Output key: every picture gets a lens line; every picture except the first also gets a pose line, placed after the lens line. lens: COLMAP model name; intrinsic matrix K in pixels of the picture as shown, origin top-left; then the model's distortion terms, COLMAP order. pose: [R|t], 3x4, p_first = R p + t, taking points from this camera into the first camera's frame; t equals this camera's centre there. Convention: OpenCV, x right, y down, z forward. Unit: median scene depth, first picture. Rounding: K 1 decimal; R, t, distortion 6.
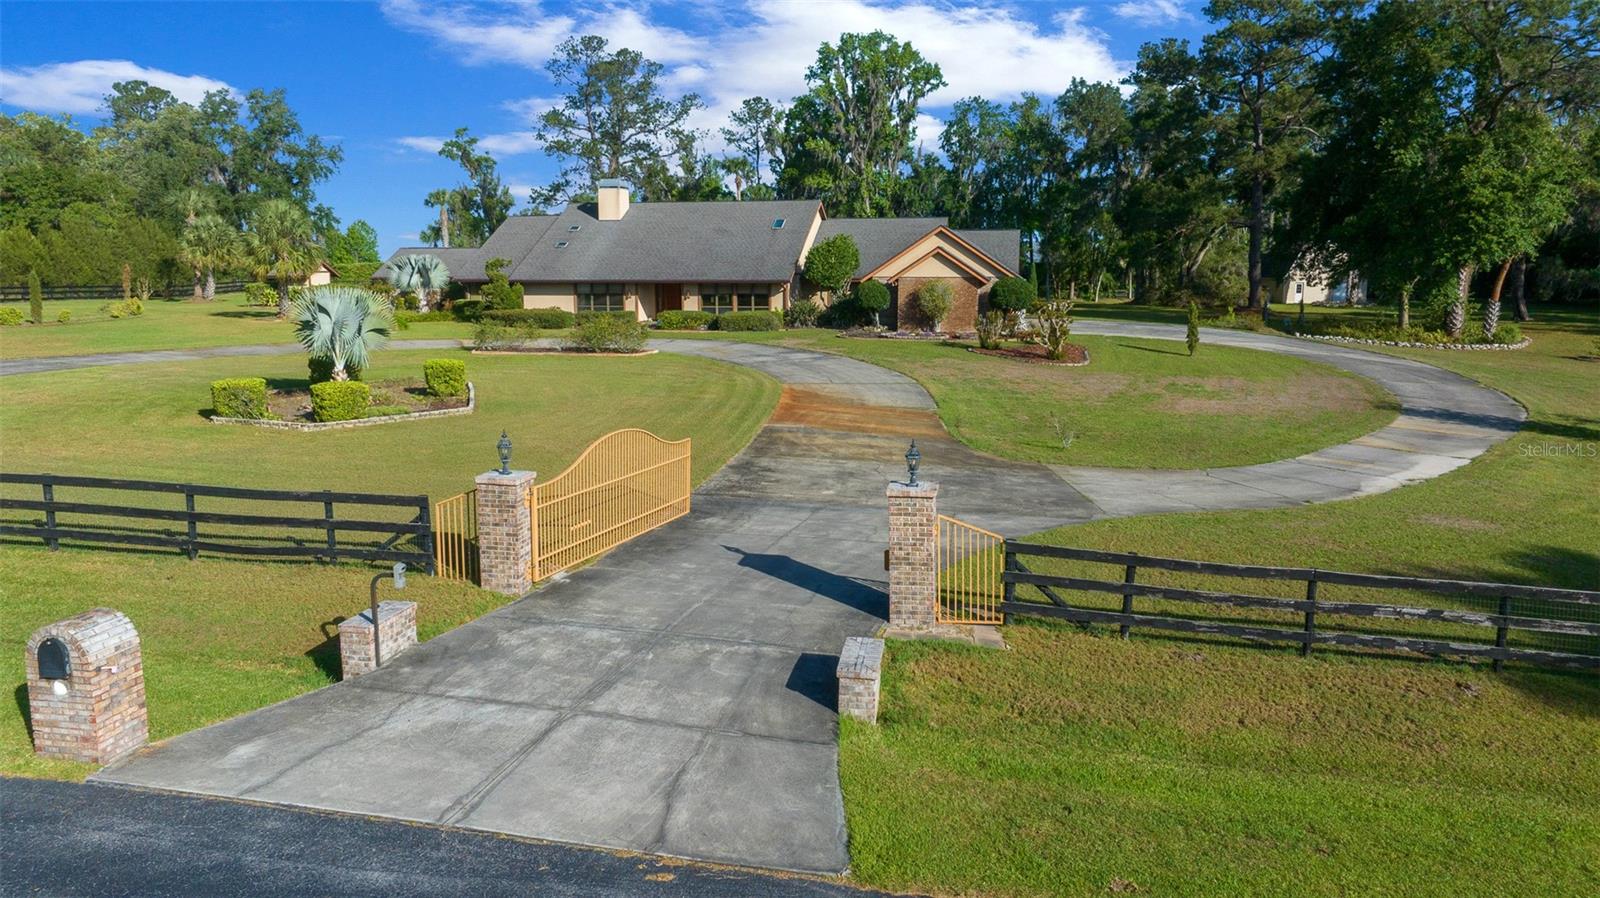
lens RADIAL K [[1126.0, 0, 814.2], [0, 1126.0, 428.0], [0, 0, 1]] dist [-0.039633, 0.048235]
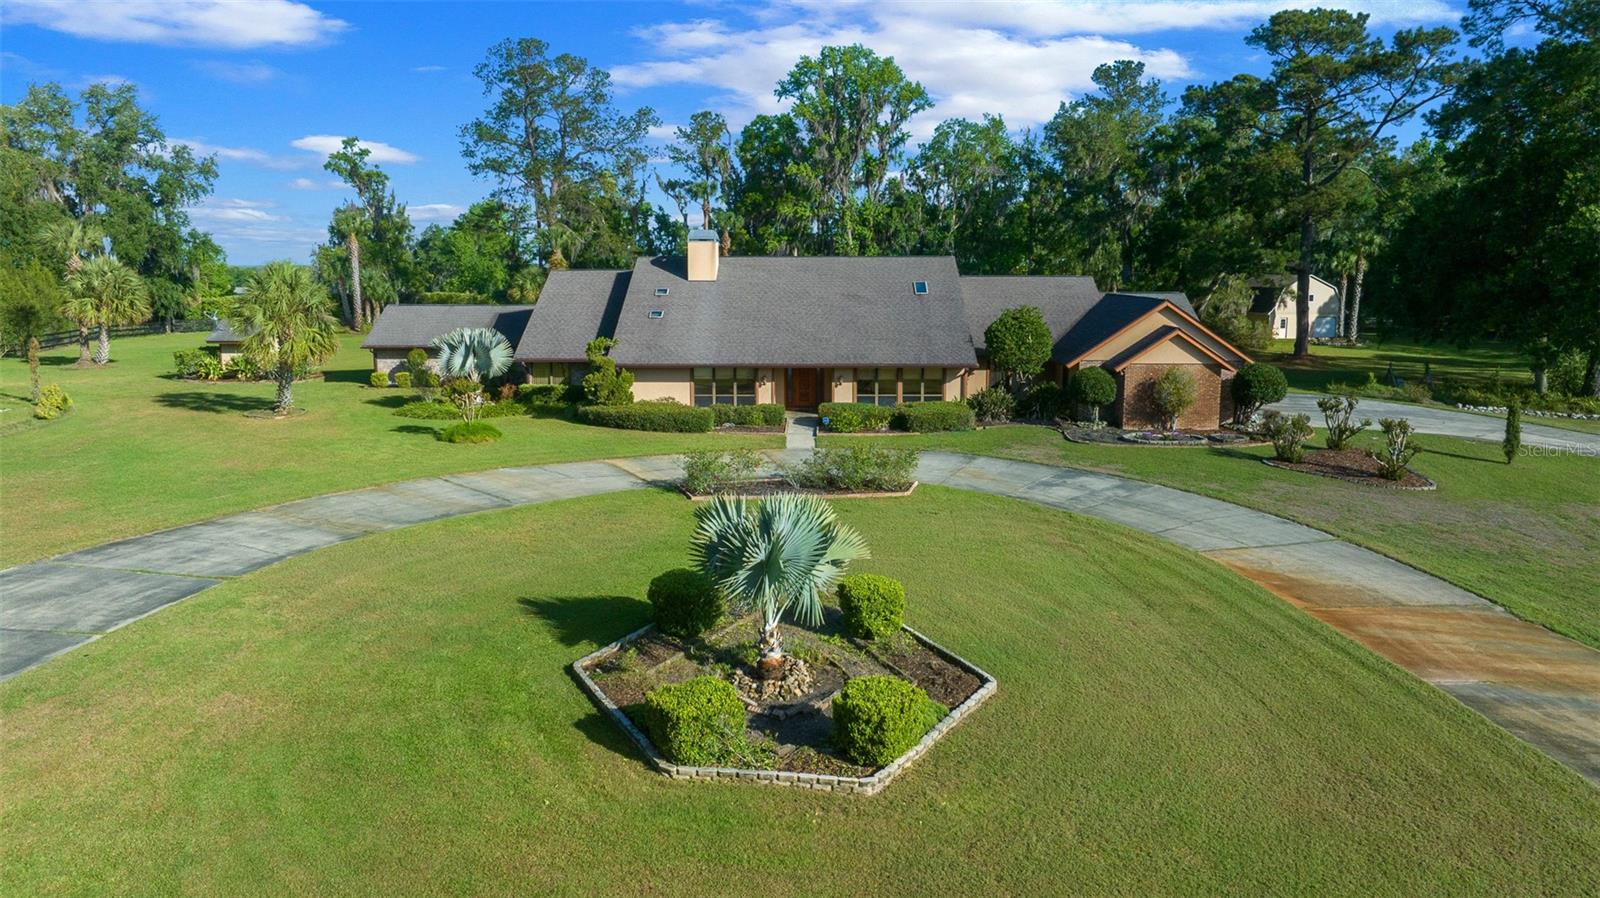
lens RADIAL K [[1126.0, 0, 814.2], [0, 1126.0, 428.0], [0, 0, 1]] dist [-0.039633, 0.048235]
pose [[0.984624, -0.023102, 0.173151, -0.144769], [0.023191, 0.999730, 0.001508, -0.046225], [-0.173139, 0.002531, 0.984894, 0.111987]]
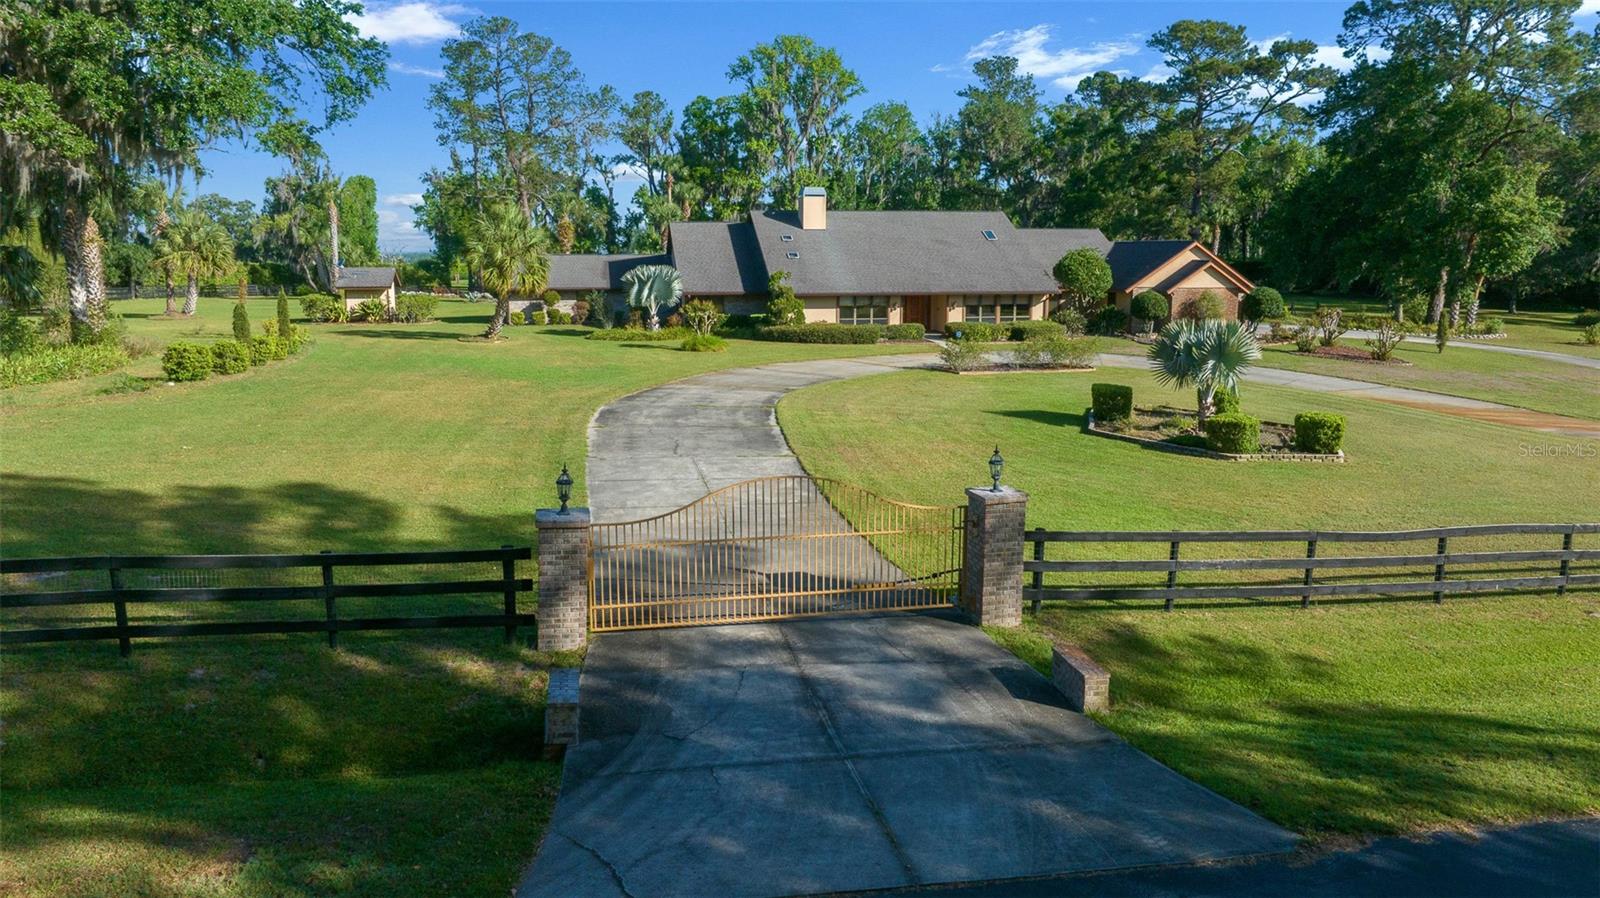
lens RADIAL K [[1117.6, 0, 818.9], [0, 1117.6, 431.5], [0, 0, 1]] dist [-0.025147, 0.001712]
pose [[0.929181, -0.057341, 0.365149, -0.320942], [0.052317, 0.998351, 0.023647, -0.018936], [-0.365903, -0.002868, 0.930649, 0.055685]]
